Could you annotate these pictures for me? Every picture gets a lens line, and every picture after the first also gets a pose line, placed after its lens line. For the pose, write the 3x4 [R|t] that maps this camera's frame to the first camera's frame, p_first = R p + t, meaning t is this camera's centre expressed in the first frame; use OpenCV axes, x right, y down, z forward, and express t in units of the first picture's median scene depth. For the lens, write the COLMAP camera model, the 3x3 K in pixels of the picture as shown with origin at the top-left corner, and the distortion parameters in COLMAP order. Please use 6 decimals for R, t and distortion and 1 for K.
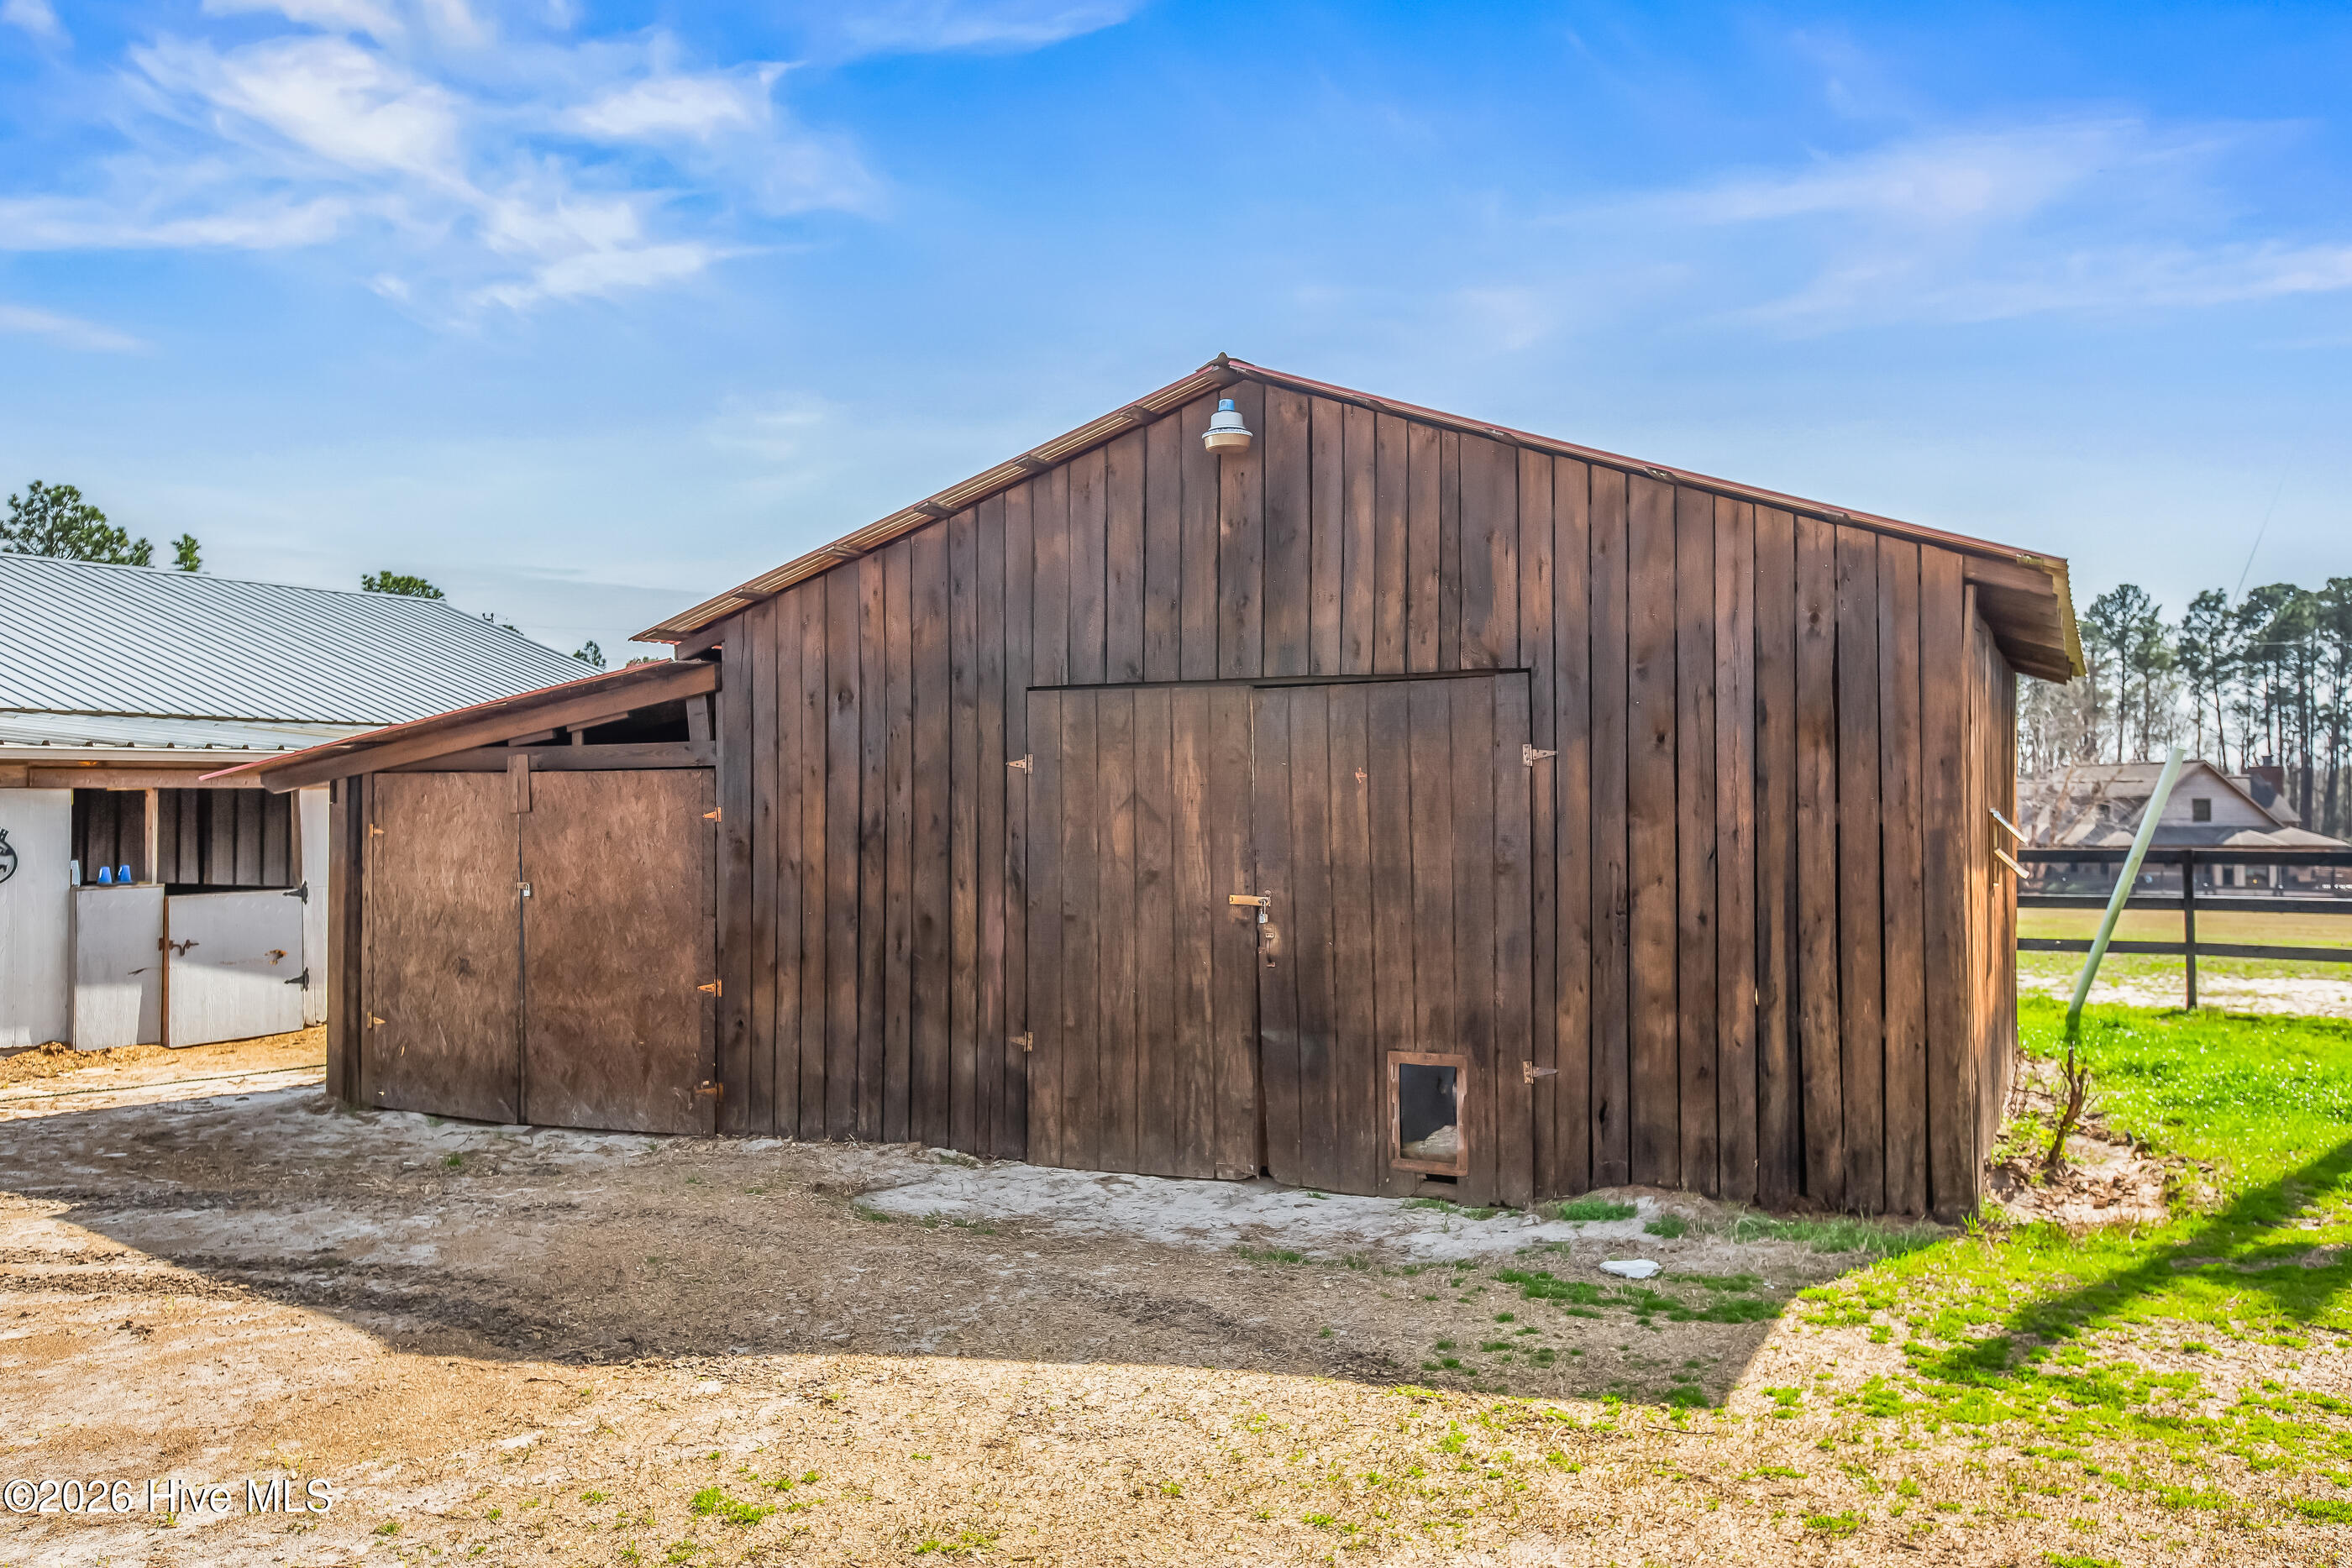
lens RADIAL K [[2160.8, 0, 1178.9], [0, 2160.8, 754.7], [0, 0, 1]] dist [-0.001496, 0.359022]
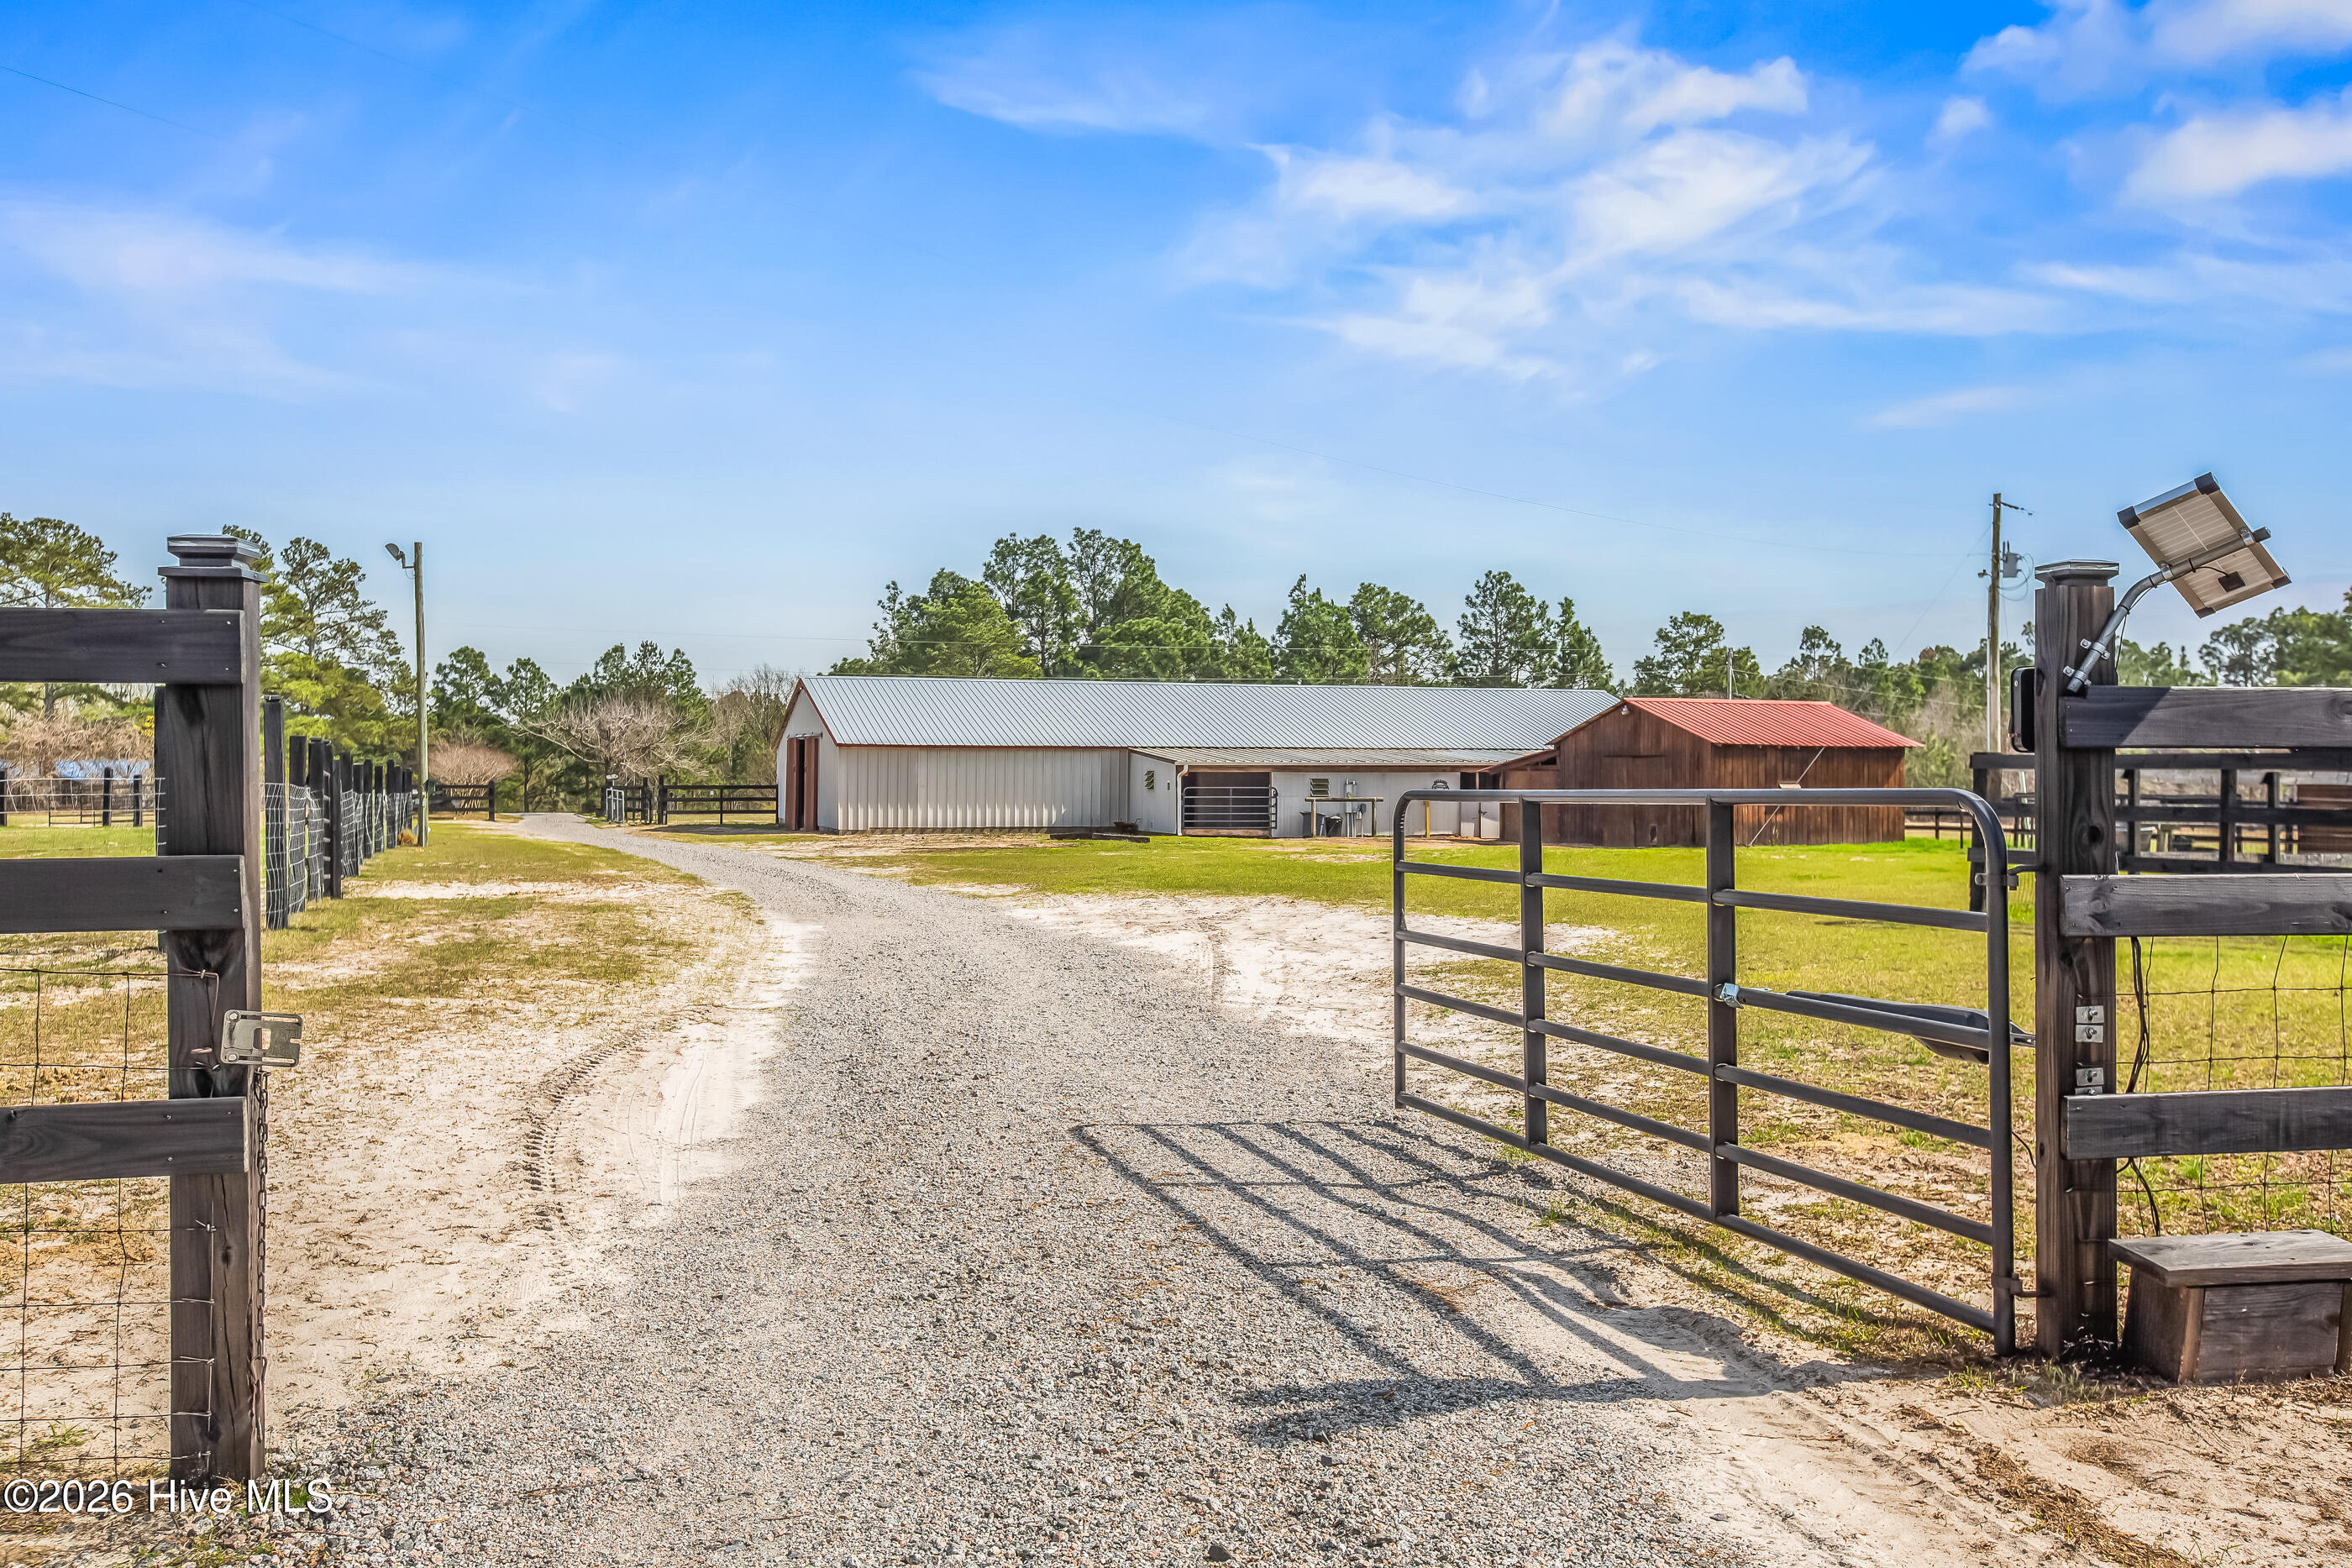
lens RADIAL K [[2160.8, 0, 1178.9], [0, 2160.8, 754.7], [0, 0, 1]] dist [-0.001496, 0.359022]
pose [[0.807337, 0.004172, -0.590077, 1.547509], [0.006834, 0.999842, 0.016420, -0.090508], [0.590052, -0.017289, 0.807180, -2.713956]]
